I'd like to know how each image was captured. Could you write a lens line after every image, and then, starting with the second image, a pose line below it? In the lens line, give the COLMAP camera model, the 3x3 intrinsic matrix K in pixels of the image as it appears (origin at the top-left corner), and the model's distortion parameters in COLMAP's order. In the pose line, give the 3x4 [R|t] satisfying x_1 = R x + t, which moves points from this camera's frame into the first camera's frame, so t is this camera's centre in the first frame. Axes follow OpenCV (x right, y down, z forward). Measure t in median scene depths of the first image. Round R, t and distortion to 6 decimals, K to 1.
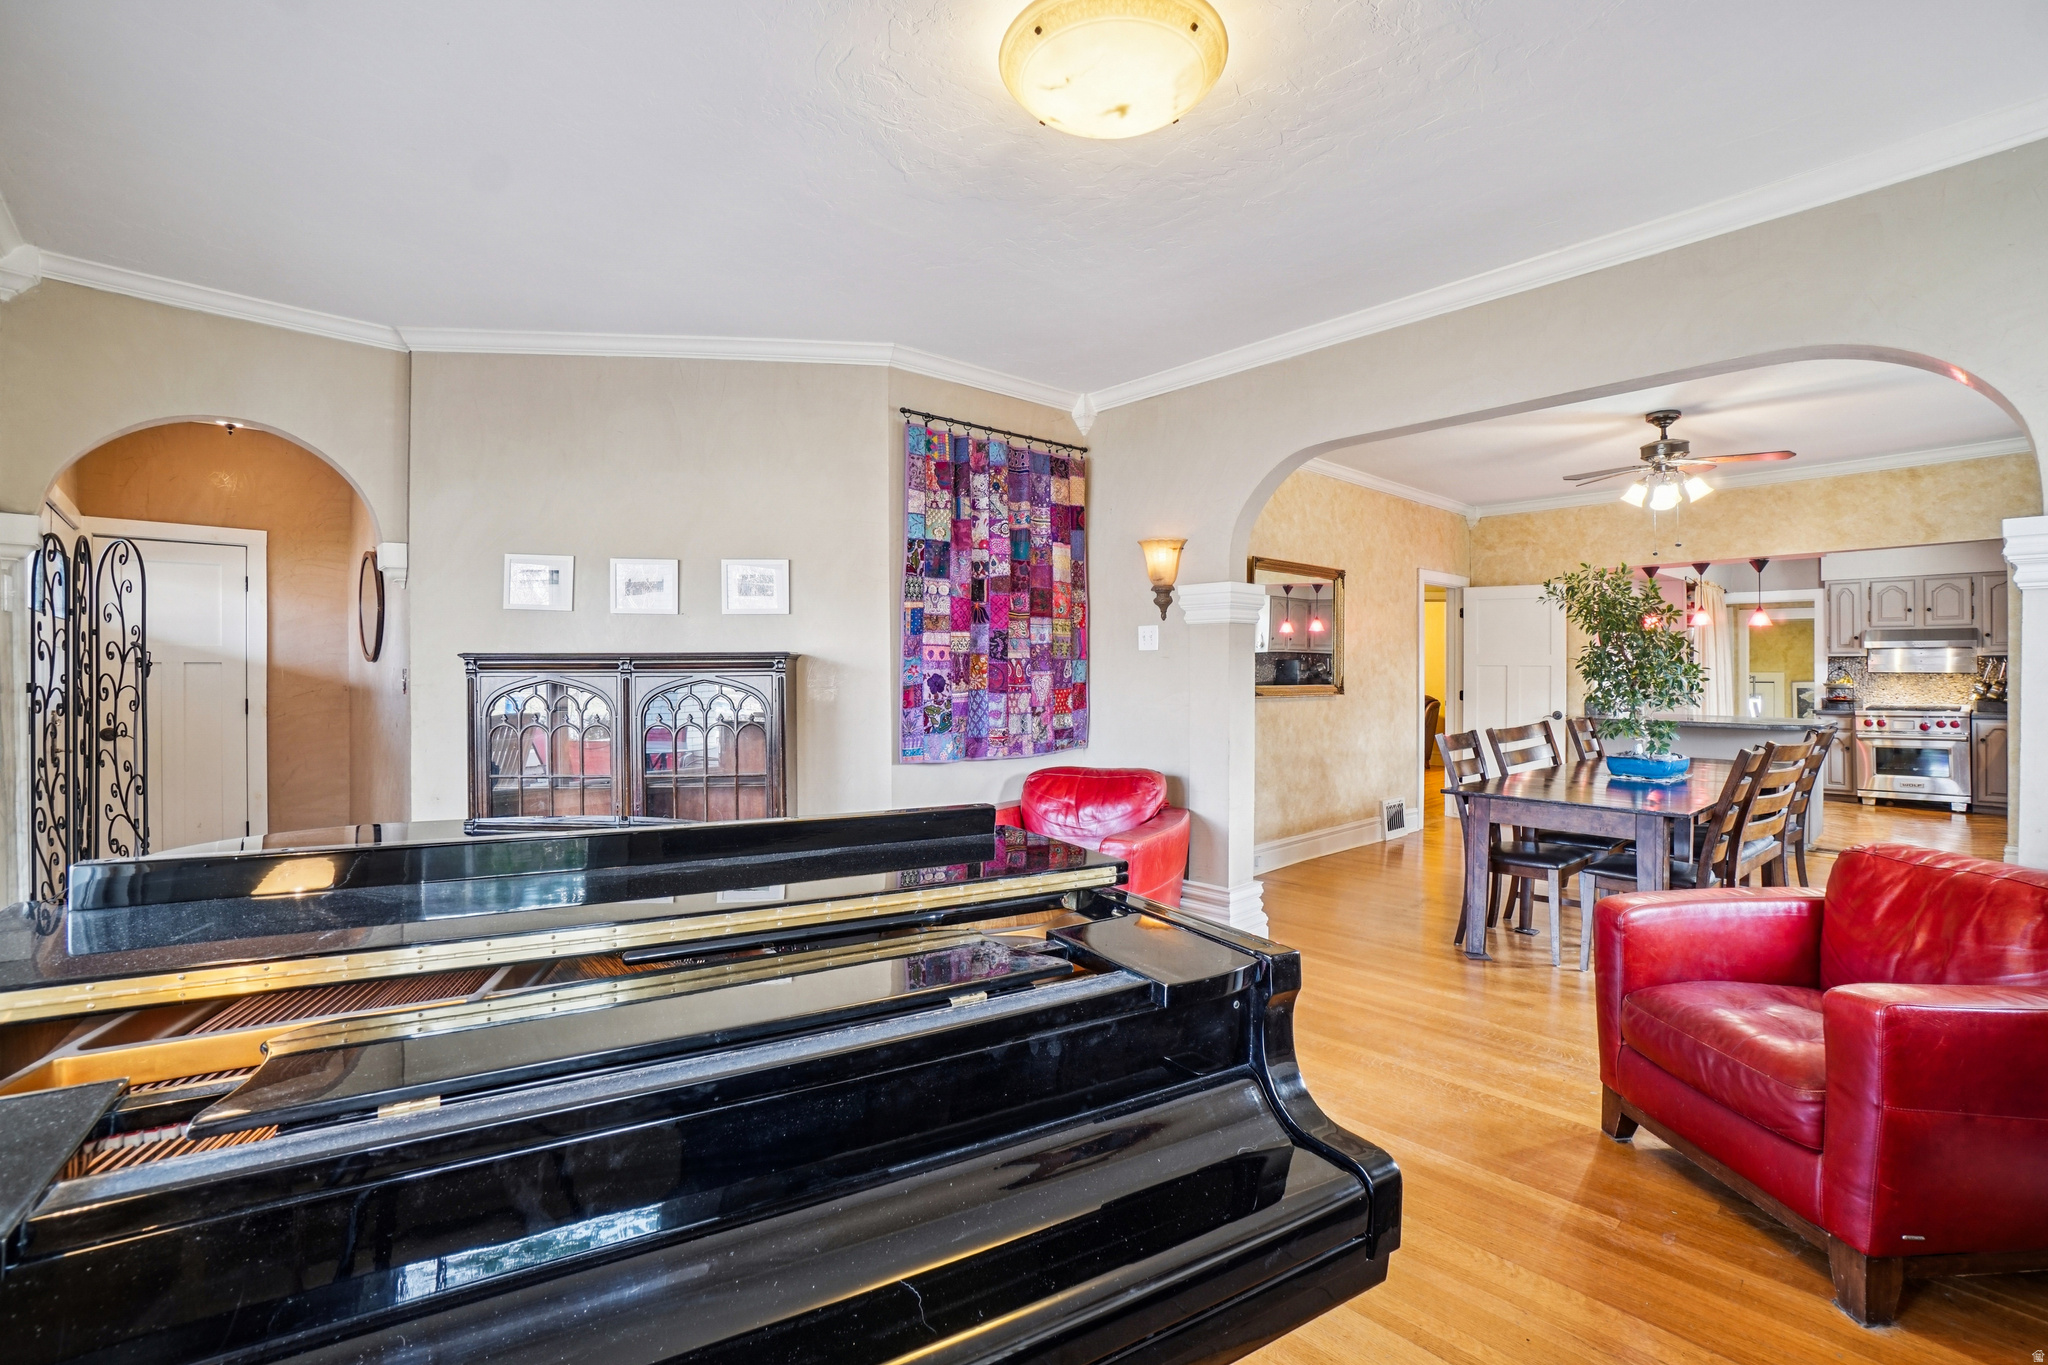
lens RADIAL K [[913.6, 0, 1032.4], [0, 913.6, 665.3], [0, 0, 1]] dist [-0.066810, 0.034175]
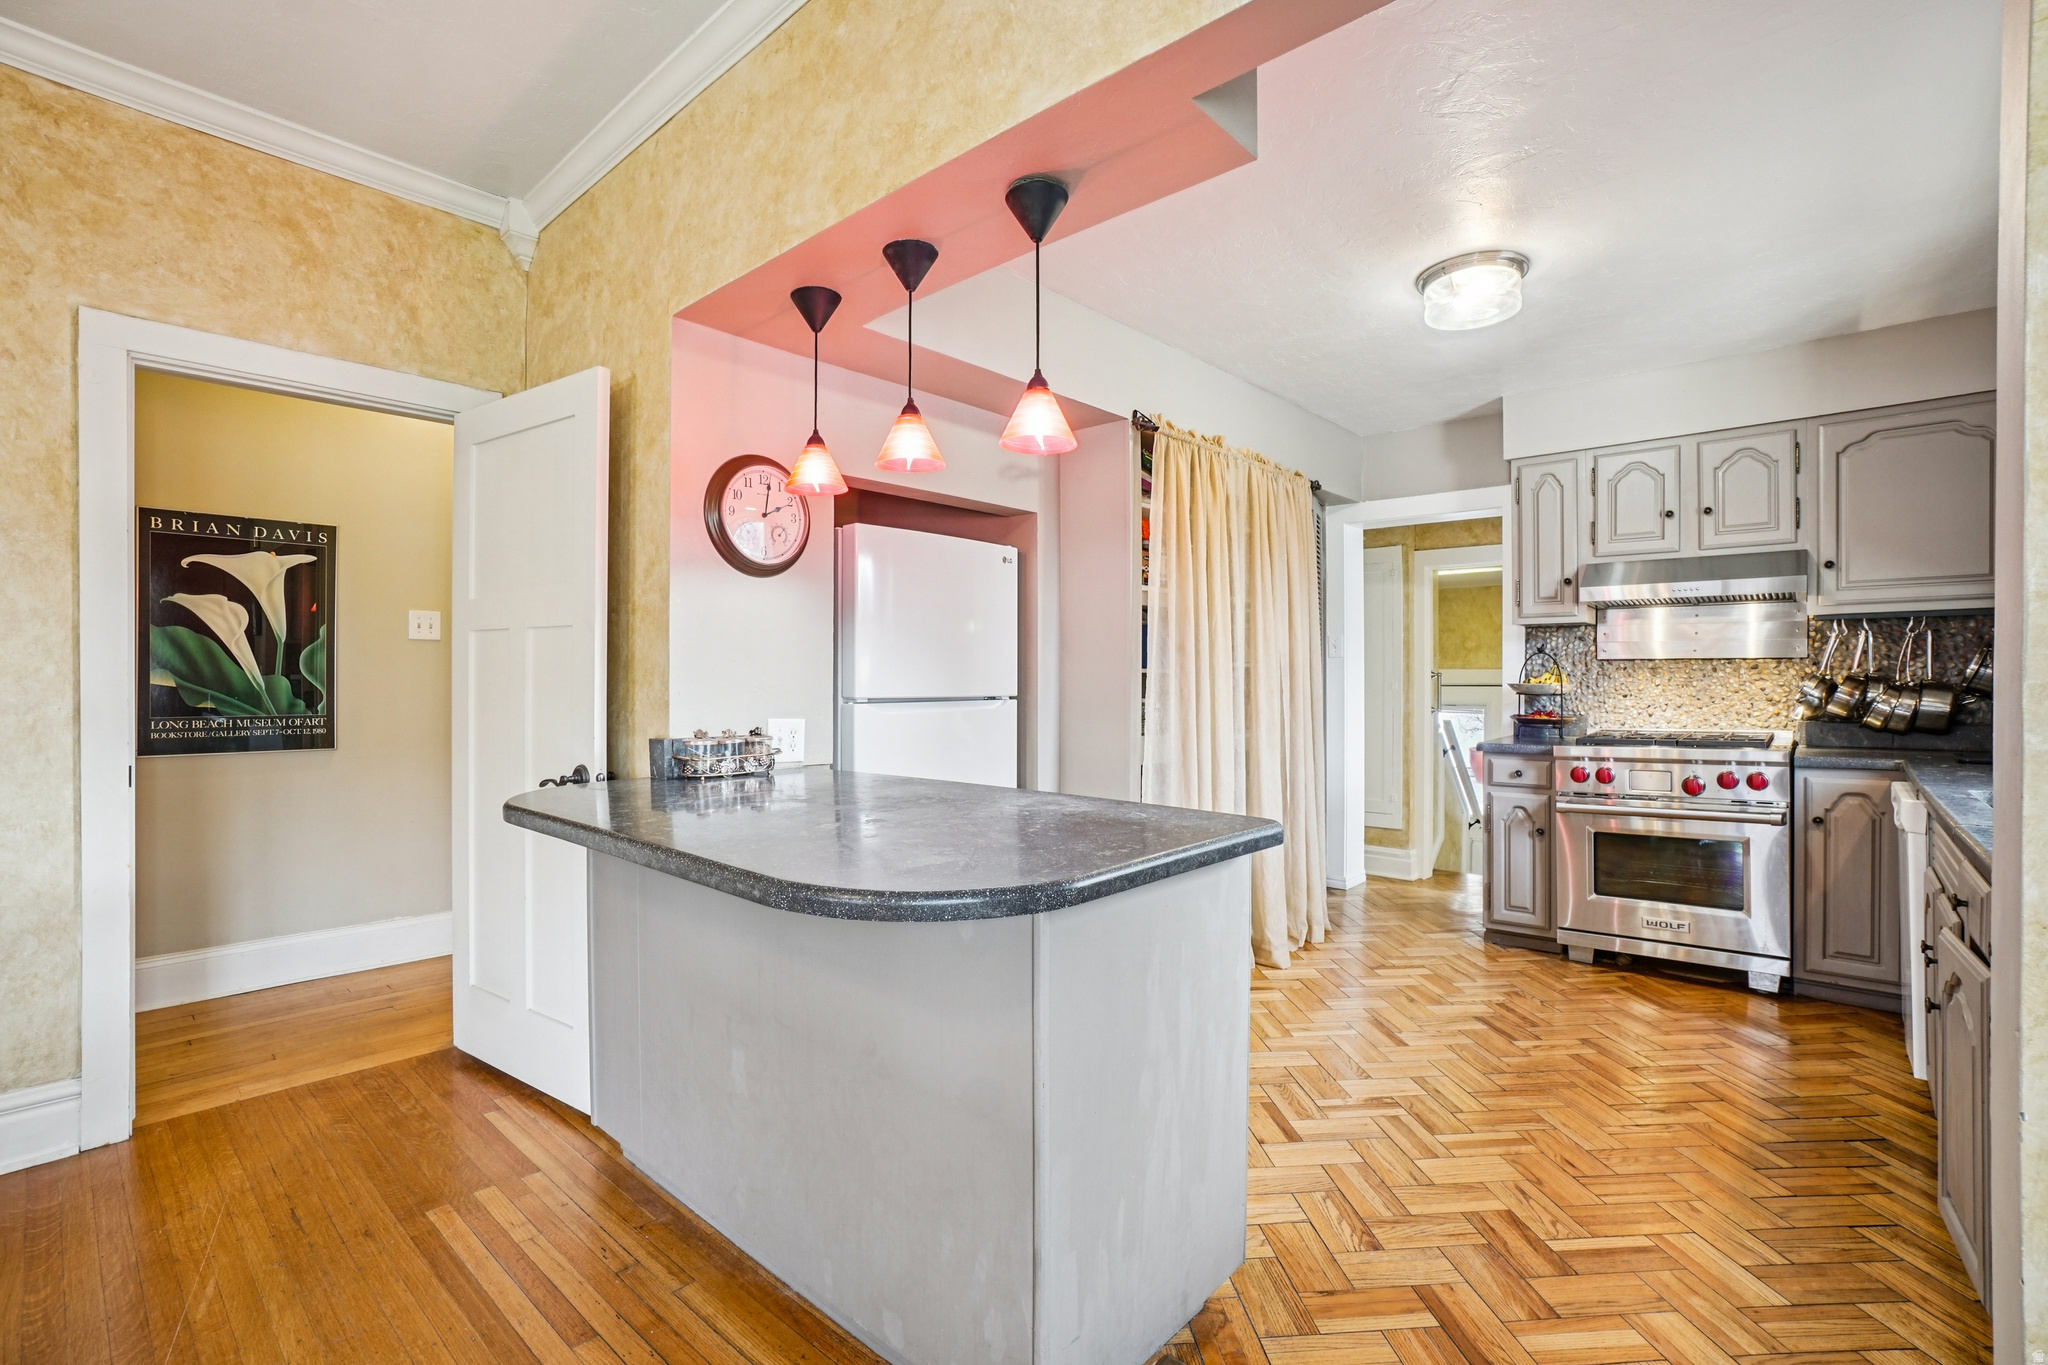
lens RADIAL K [[926.3, 0, 995.9], [0, 926.3, 680.2], [0, 0, 1]] dist [-0.055576, 0.026639]
pose [[0.996594, -0.000849, 0.082458, 0.646038], [0.000455, 0.999988, 0.004791, 0.017923], [-0.082461, -0.004738, 0.996583, 0.602522]]
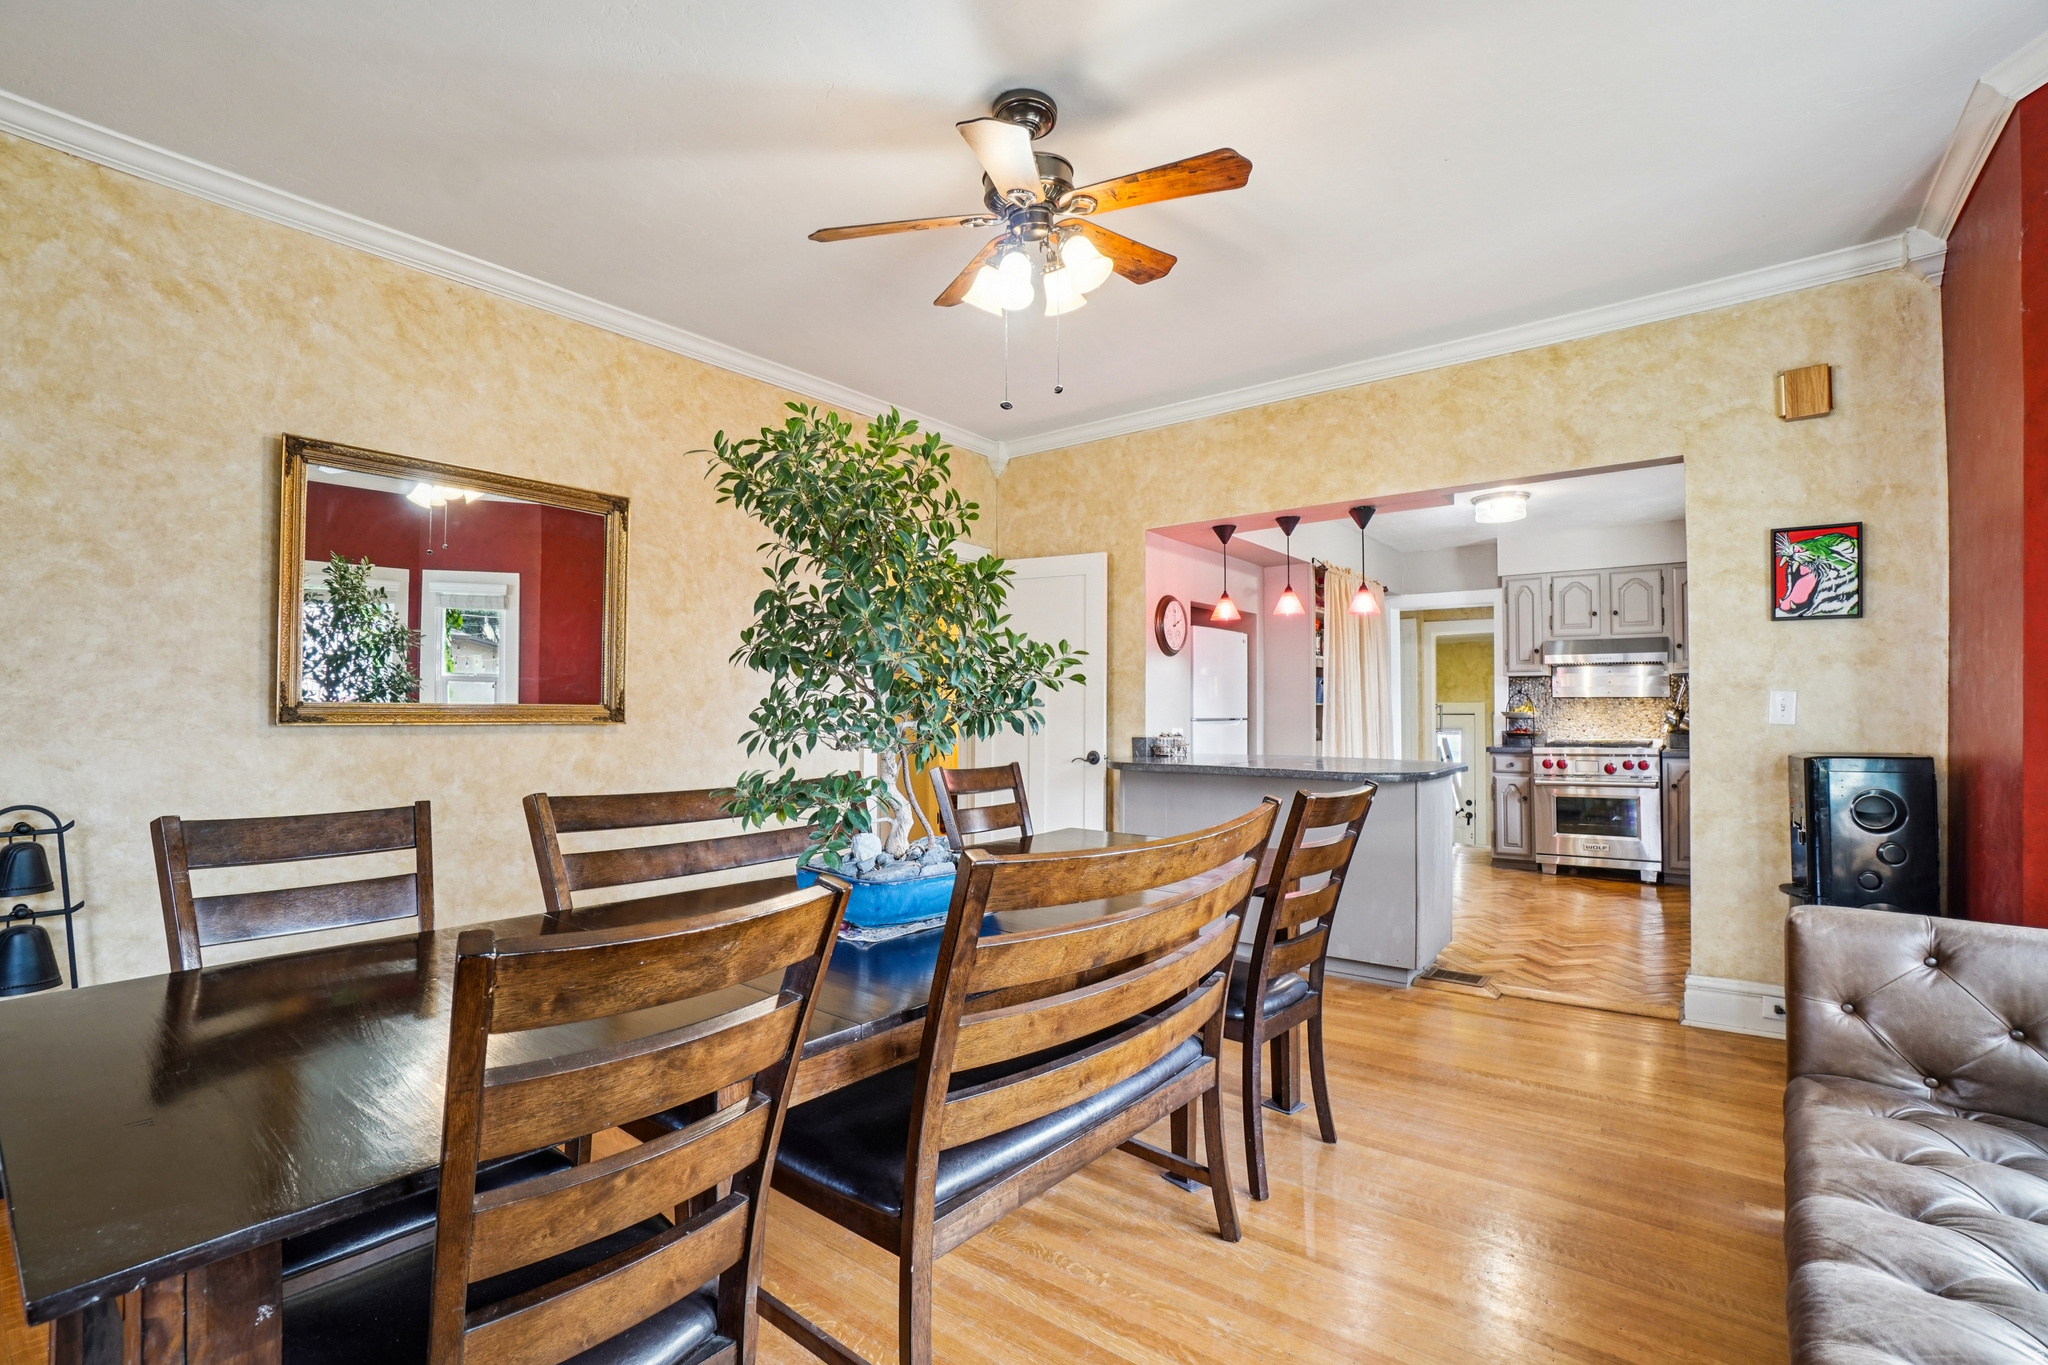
lens RADIAL K [[910.8, 0, 1026.1], [0, 910.8, 688.3], [0, 0, 1]] dist [-0.042029, 0.024974]
pose [[0.984580, 0.005551, 0.174848, 0.393720], [-0.002319, 0.999823, -0.018682, 0.017265], [-0.174921, 0.017989, 0.984418, 0.341748]]
